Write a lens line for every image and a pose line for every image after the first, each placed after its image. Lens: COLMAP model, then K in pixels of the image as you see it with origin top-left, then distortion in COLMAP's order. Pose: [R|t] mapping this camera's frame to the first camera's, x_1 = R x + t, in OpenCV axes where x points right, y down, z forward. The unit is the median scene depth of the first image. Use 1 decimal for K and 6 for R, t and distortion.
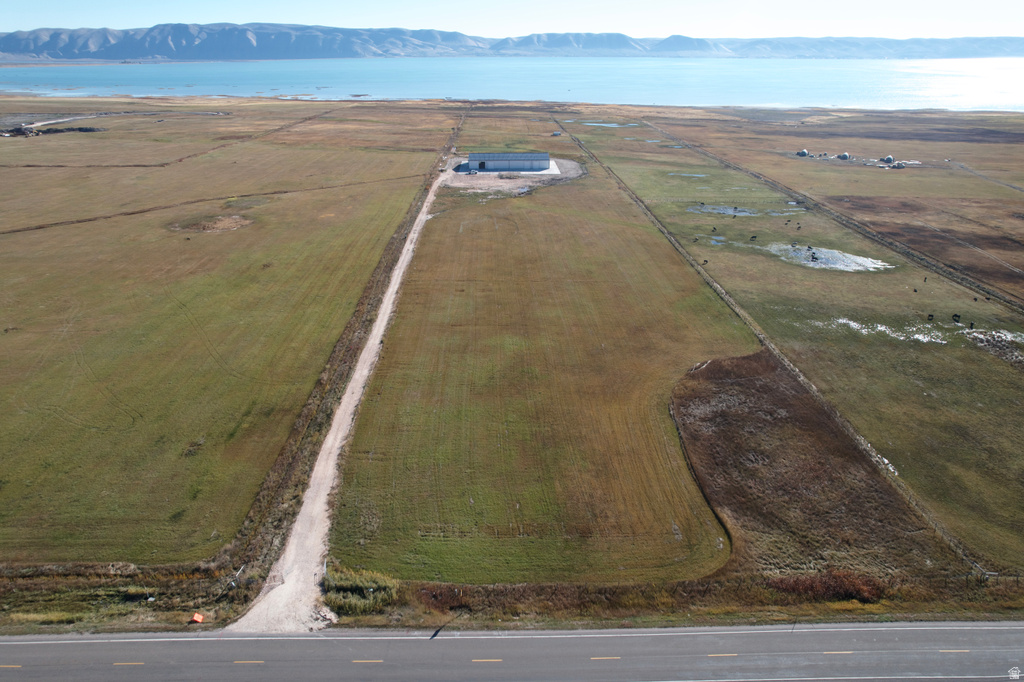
lens RADIAL K [[657.3, 0, 509.8], [0, 657.3, 345.8], [0, 0, 1]] dist [-0.076888, 0.072969]
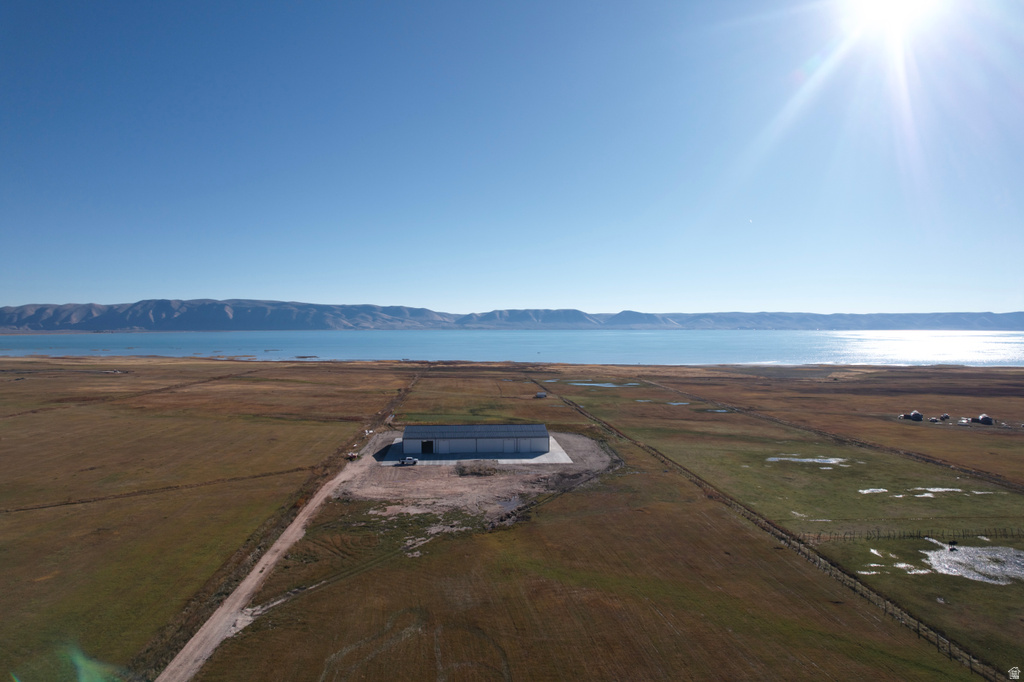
lens RADIAL K [[657.3, 0, 509.8], [0, 657.3, 345.8], [0, 0, 1]] dist [-0.076888, 0.072969]
pose [[0.998496, -0.001277, 0.054816, -0.001300], [0.022353, 0.922358, -0.385689, -0.055878], [-0.050067, 0.386334, 0.920999, 0.180691]]
